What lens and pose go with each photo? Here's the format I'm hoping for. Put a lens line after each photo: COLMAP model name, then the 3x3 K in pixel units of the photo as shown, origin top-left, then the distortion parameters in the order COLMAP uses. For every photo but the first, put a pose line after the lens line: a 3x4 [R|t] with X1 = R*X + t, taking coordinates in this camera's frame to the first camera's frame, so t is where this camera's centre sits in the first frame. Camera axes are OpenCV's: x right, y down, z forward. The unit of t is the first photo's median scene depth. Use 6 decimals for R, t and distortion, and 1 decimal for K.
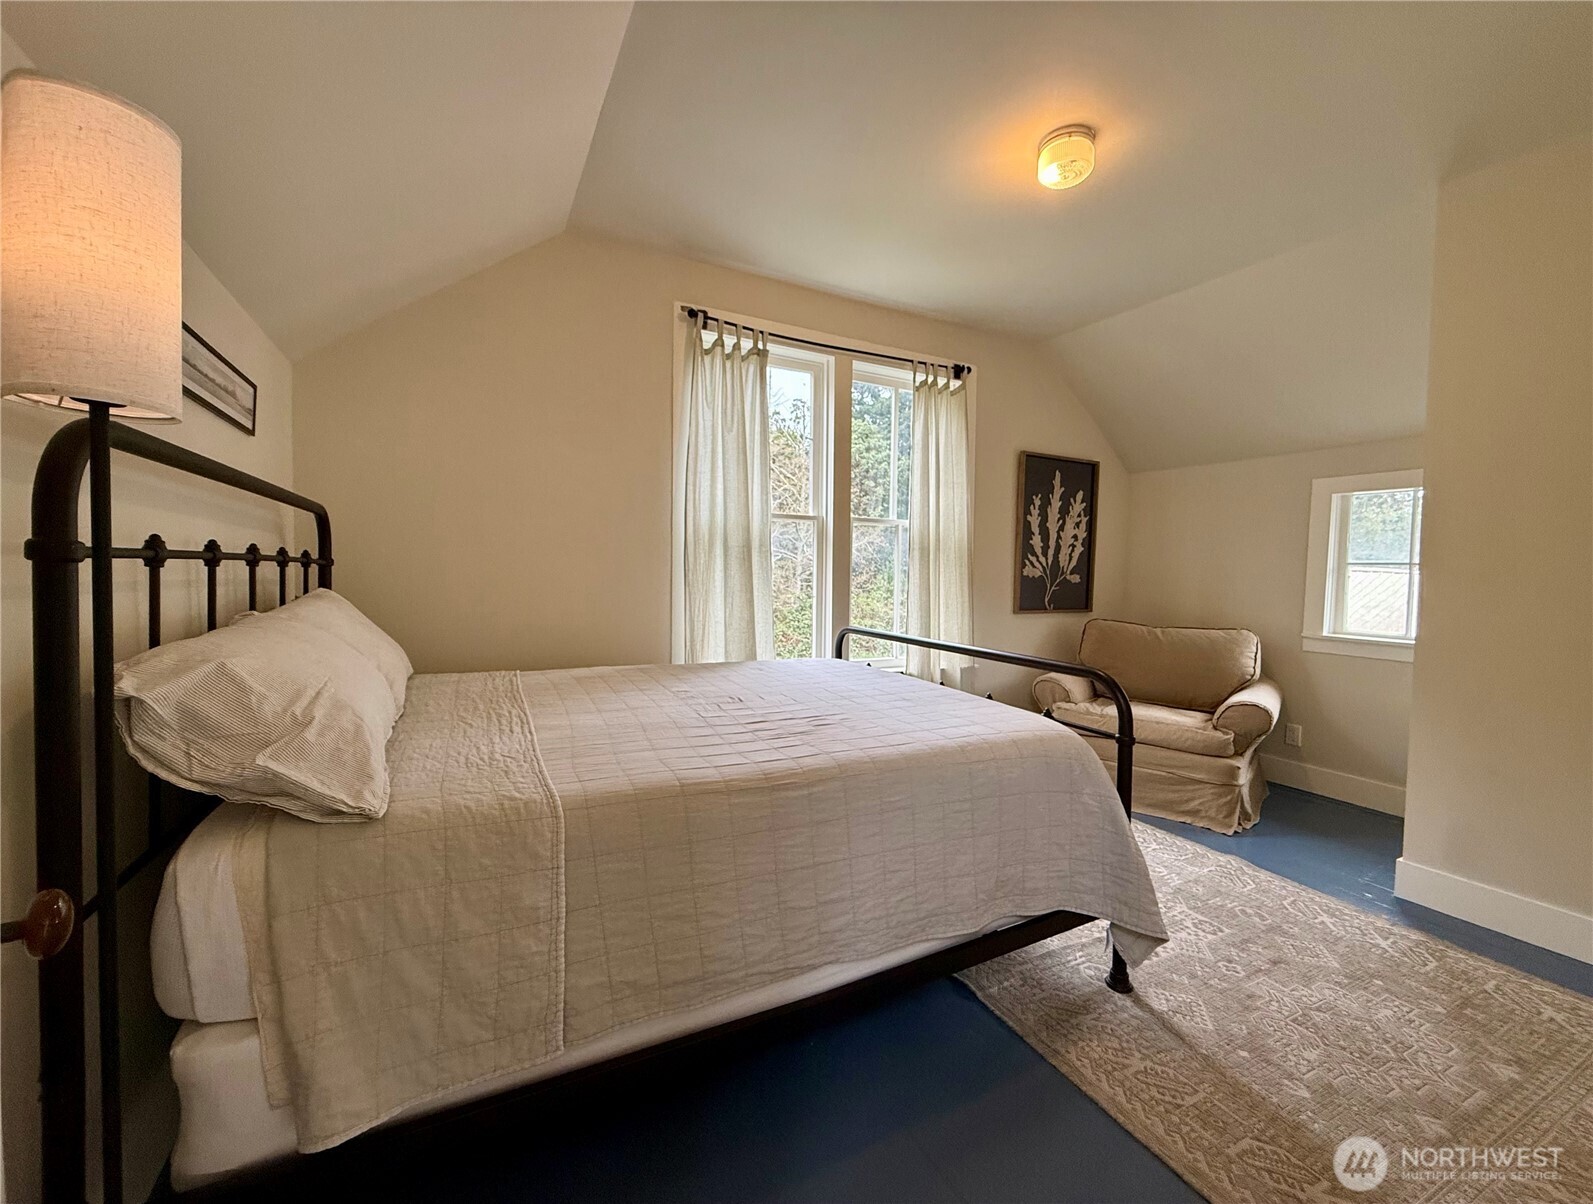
lens RADIAL K [[627.6, 0, 799.1], [0, 627.6, 600.9], [0, 0, 1]] dist [-0.000989, -0.000066]
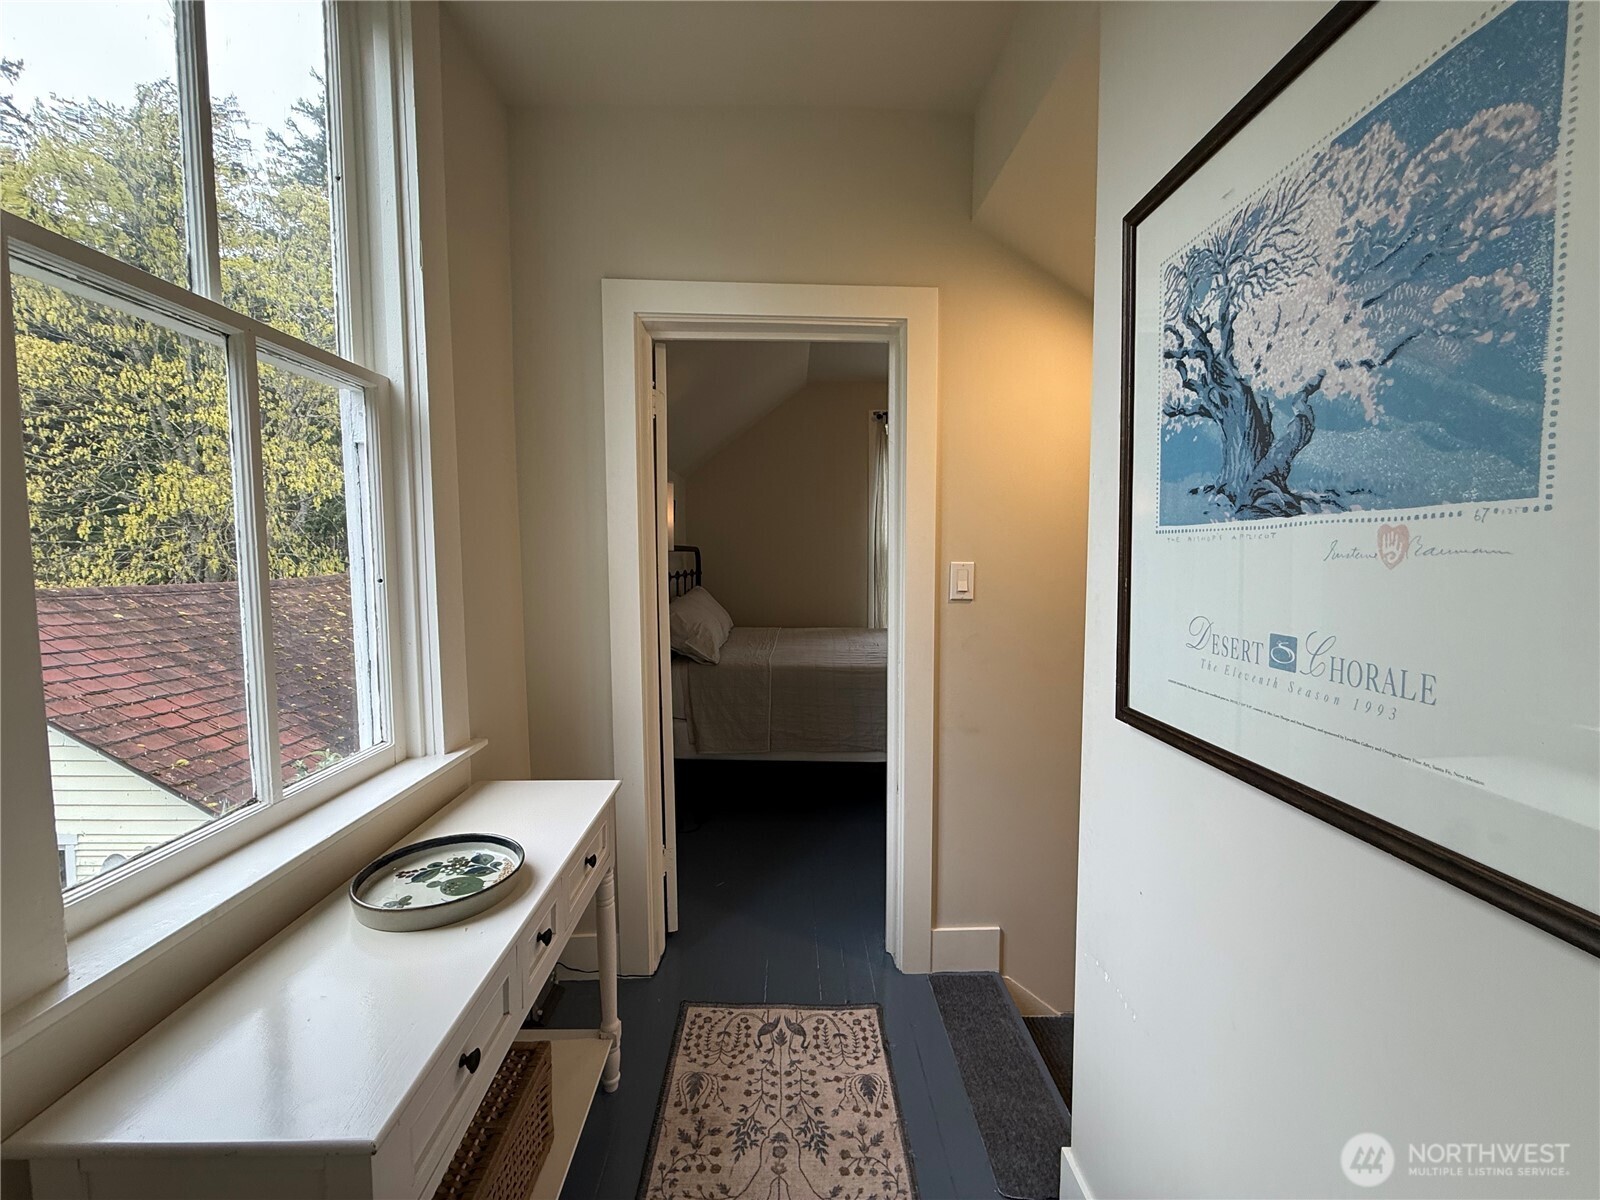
lens RADIAL K [[637.2, 0, 797.4], [0, 637.2, 599.4], [0, 0, 1]] dist [-0.000658, 0.000121]
pose [[0.887517, 0.012798, -0.460598, 0.390682], [-0.003303, 0.999765, 0.021414, -0.014257], [0.460764, -0.017484, 0.887351, -0.554034]]
